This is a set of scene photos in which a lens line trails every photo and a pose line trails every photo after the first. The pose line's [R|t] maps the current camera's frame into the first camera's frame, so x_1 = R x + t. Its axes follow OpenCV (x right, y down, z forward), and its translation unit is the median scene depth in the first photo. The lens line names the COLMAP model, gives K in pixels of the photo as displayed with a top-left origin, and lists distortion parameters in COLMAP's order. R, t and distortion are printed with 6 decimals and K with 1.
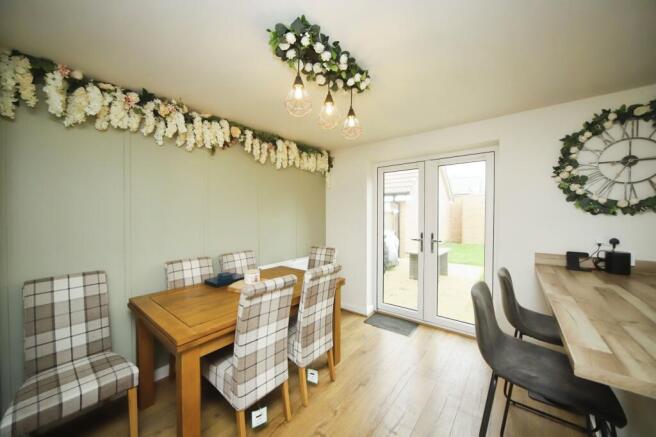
lens RADIAL K [[243.4, 0, 326.6], [0, 243.4, 217.7], [0, 0, 1]] dist [-0.000669, -0.000166]
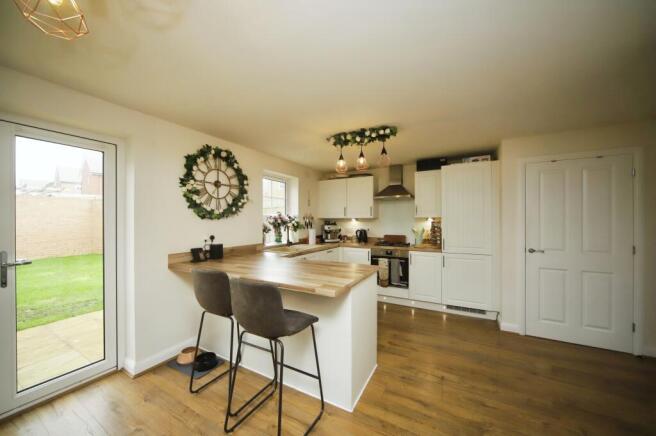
lens RADIAL K [[243.4, 0, 327.7], [0, 243.4, 221.1], [0, 0, 1]] dist [-0.000669, -0.000166]
pose [[-0.164633, -0.000297, 0.986355, -0.359588], [0.014701, 0.999888, 0.002755, 0.005047], [-0.986245, 0.014954, -0.164611, 0.534830]]
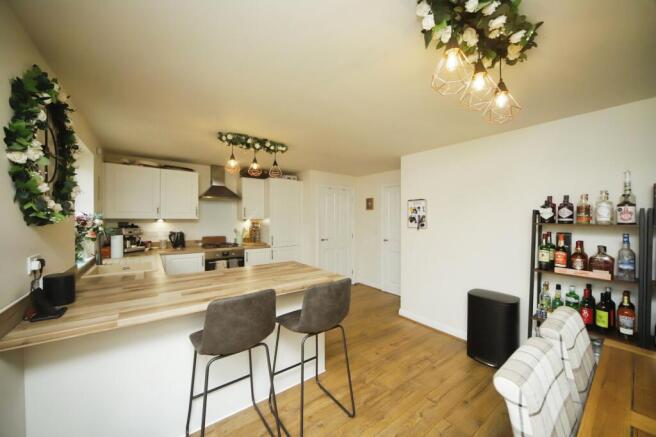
lens RADIAL K [[243.4, 0, 328.0], [0, 243.4, 219.3], [0, 0, 1]] dist [-0.000669, -0.000166]
pose [[-0.966872, -0.003204, 0.255240, 0.183738], [0.000982, 0.999867, 0.016271, -0.039881], [-0.255259, 0.015982, -0.966741, 1.411764]]
